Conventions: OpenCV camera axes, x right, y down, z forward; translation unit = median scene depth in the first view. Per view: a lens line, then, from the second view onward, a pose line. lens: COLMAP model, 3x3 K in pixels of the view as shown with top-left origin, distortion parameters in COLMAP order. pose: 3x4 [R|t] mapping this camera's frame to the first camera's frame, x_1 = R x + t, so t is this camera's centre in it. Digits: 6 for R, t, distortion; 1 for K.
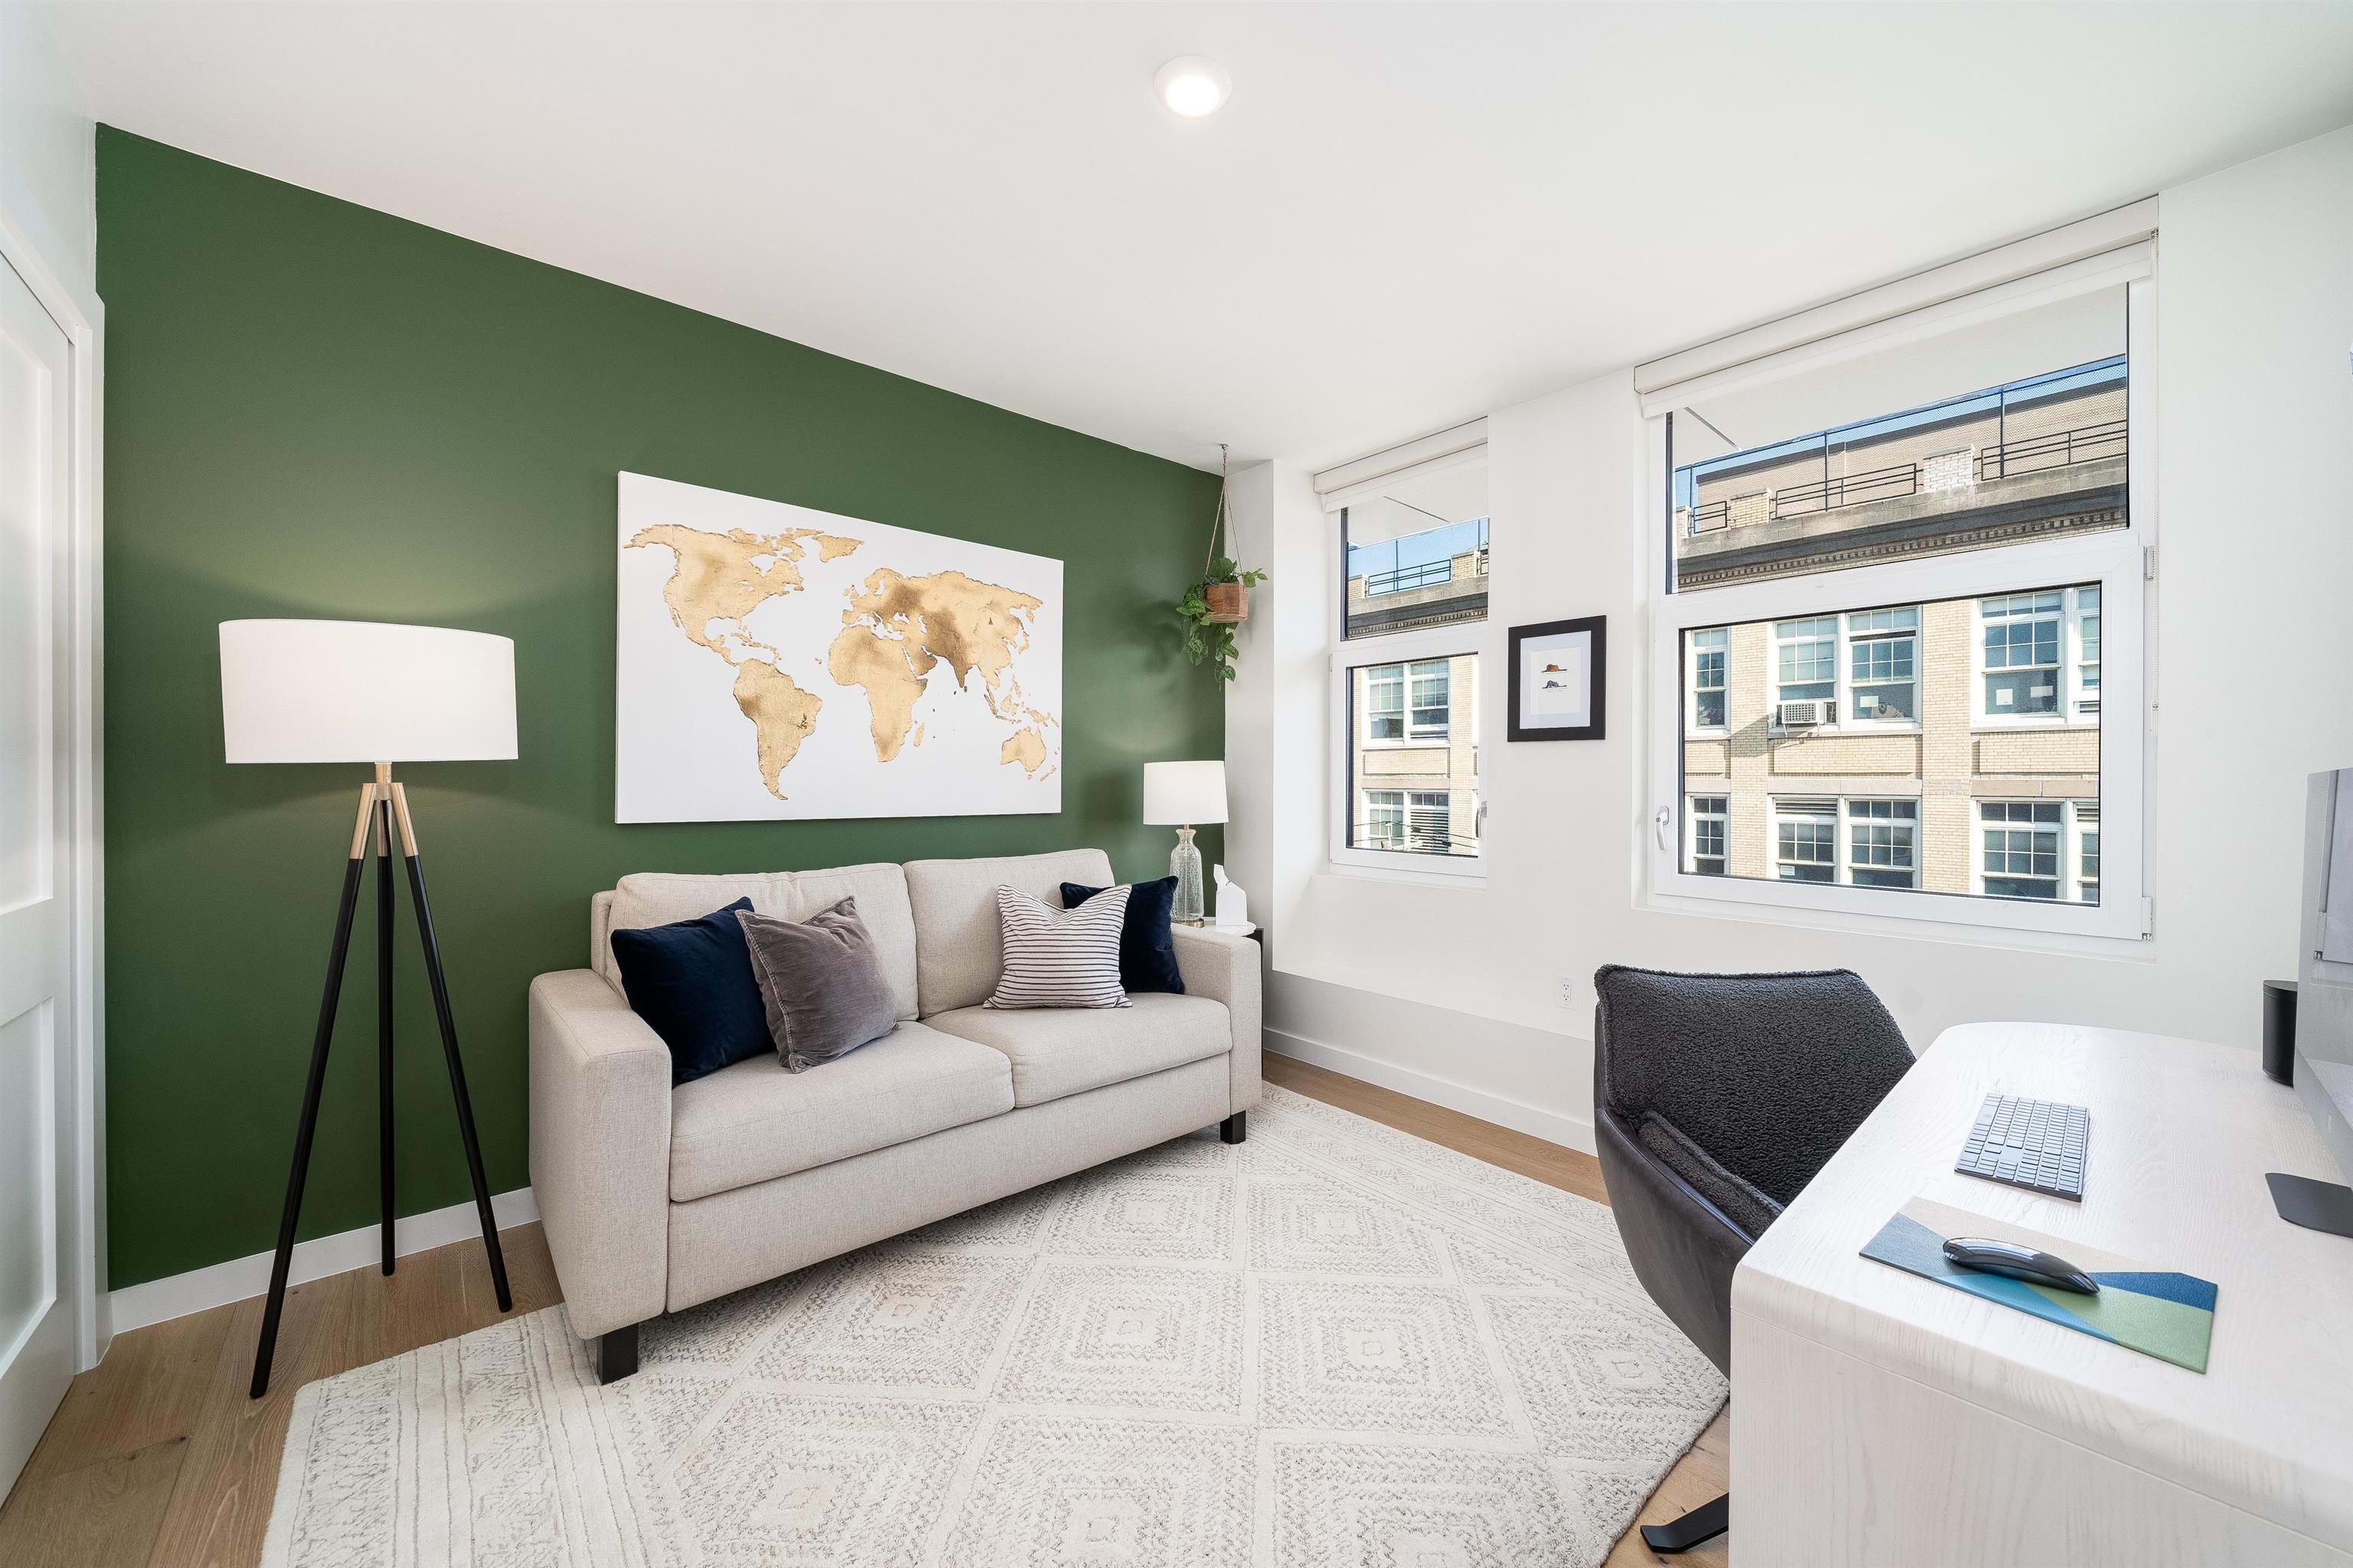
lens RADIAL K [[871.4, 0, 1200.6], [0, 871.4, 783.5], [0, 0, 1]] dist [-0.002695, -0.000199]
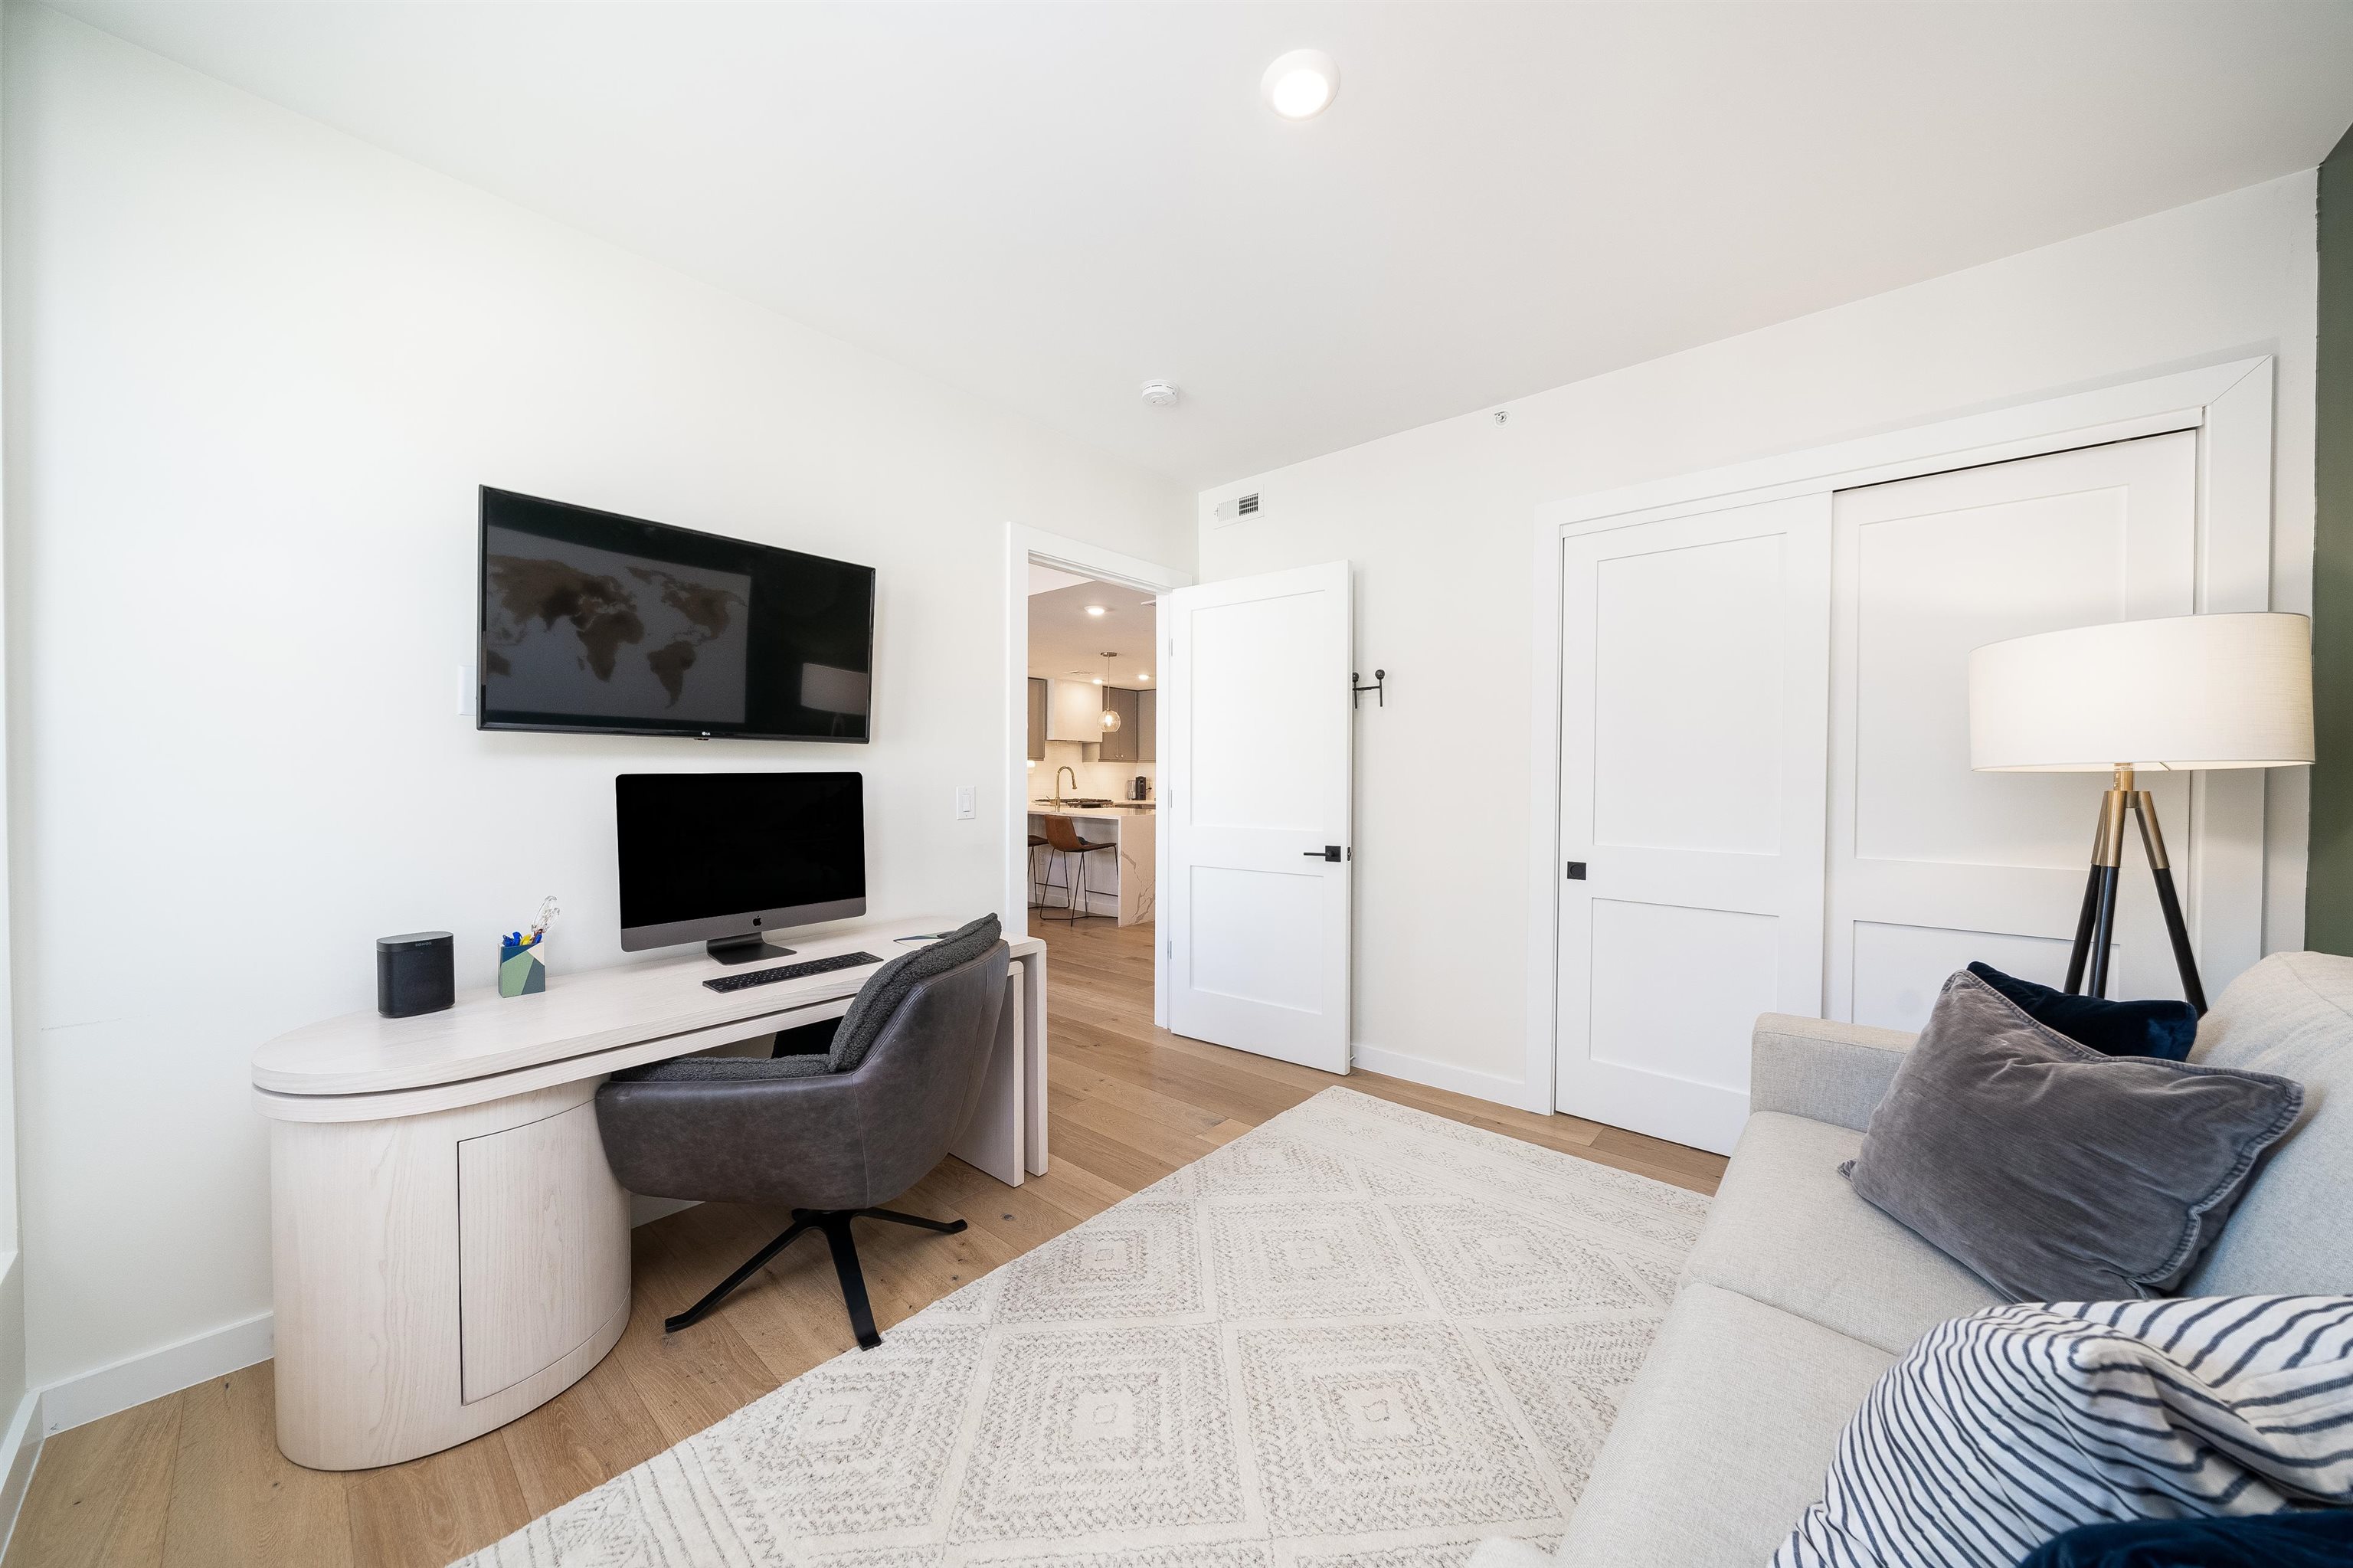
lens RADIAL K [[810.6, 0, 1176.5], [0, 810.6, 784.0], [0, 0, 1]] dist [-0.001904, -0.000033]
pose [[-0.994139, -0.000889, -0.108109, 0.224374], [-0.002439, 0.999896, 0.014204, -0.017559], [0.108085, 0.014385, -0.994038, 1.909361]]
